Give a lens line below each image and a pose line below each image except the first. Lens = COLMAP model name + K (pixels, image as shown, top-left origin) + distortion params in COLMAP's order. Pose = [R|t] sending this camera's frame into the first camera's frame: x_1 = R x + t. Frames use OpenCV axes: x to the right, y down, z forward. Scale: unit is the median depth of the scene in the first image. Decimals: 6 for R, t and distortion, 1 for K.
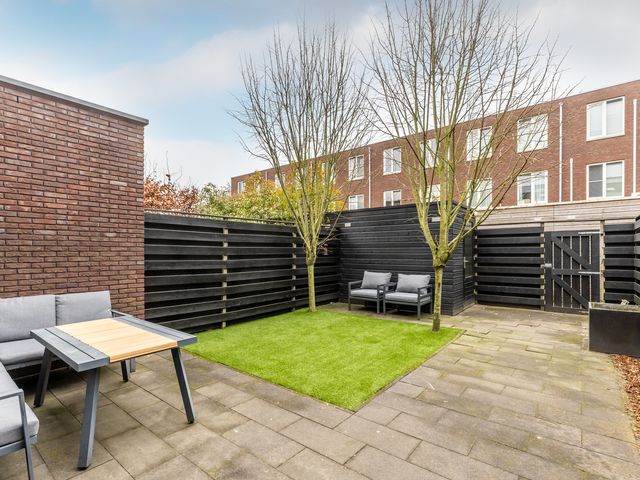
lens RADIAL K [[397.0, 0, 274.4], [0, 397.0, 258.6], [0, 0, 1]] dist [-0.018079, -0.001864]
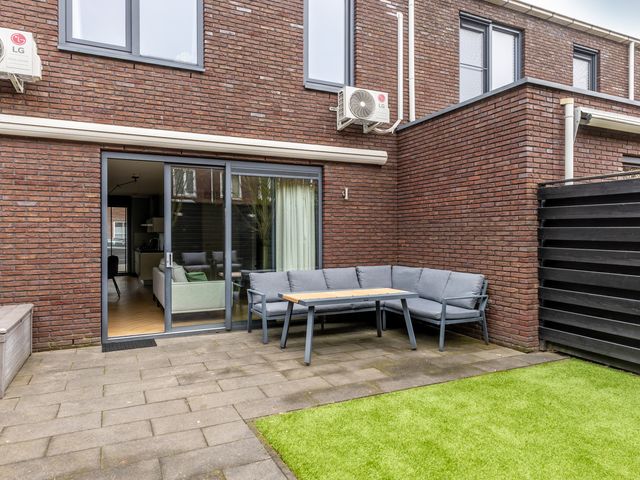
lens RADIAL K [[483.7, 0, 417.0], [0, 483.7, 236.9], [0, 0, 1]] dist [0.011430, -0.003346]
pose [[-0.348434, 0.011072, -0.937268, 0.917234], [-0.006767, 0.999874, 0.014327, -0.037577], [0.937309, 0.011334, -0.348315, 1.463856]]
